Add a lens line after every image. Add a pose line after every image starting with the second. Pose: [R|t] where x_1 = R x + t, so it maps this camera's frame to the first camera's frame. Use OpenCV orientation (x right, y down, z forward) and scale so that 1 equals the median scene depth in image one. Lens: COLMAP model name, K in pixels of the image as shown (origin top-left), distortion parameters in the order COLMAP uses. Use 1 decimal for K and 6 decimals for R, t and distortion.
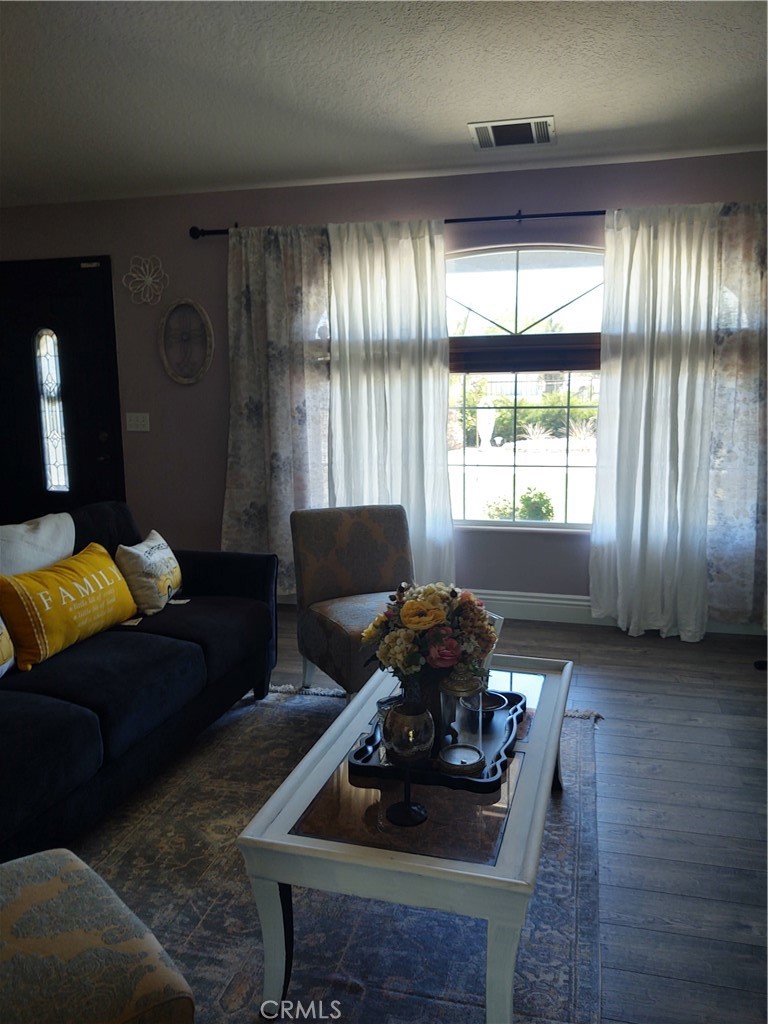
lens RADIAL K [[799.9, 0, 392.4], [0, 799.9, 517.5], [0, 0, 1]] dist [-0.003202, -0.012744]
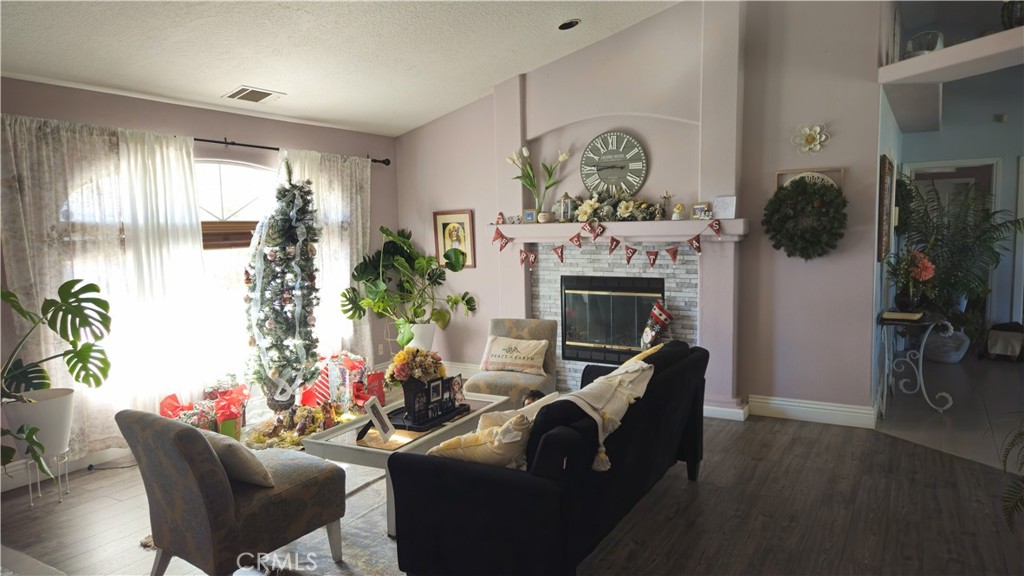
lens RADIAL K [[678.4, 0, 518.4], [0, 678.4, 291.6], [0, 0, 1]] dist [0.075818, -0.063673]
pose [[0.246226, -0.091648, 0.964870, -0.847702], [0.185834, 0.981513, 0.045806, -0.057040], [-0.951230, 0.168027, 0.258706, 0.179100]]
